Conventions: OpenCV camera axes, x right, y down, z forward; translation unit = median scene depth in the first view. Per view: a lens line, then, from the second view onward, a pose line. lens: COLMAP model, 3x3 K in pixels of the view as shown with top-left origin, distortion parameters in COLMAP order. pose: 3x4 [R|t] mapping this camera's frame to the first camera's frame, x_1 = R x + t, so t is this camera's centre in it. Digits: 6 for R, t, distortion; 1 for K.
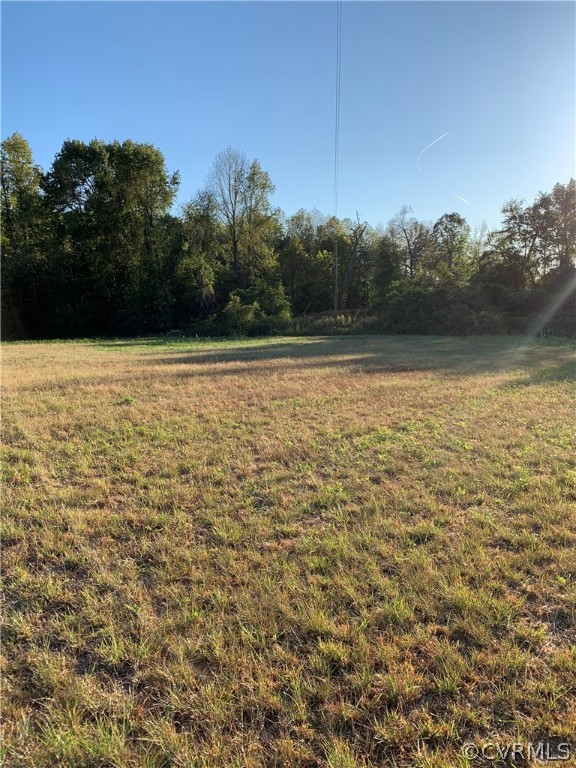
lens RADIAL K [[585.4, 0, 286.3], [0, 585.4, 387.5], [0, 0, 1]] dist [0.036055, -0.047010]
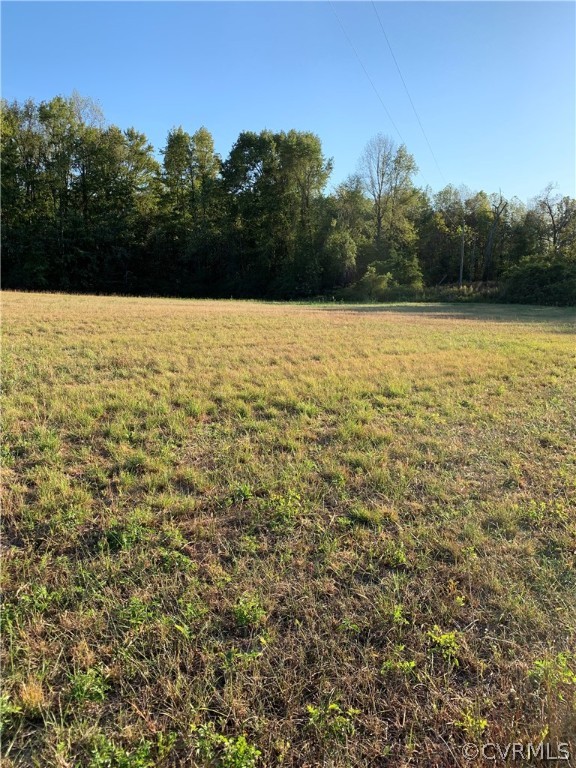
lens RADIAL K [[585.4, 0, 283.9], [0, 585.4, 382.1], [0, 0, 1]] dist [0.036055, -0.047010]
pose [[0.966854, 0.069719, -0.245628, 0.044130], [-0.059713, 0.997063, 0.047960, 0.026726], [0.248250, -0.031703, 0.968177, -0.181801]]
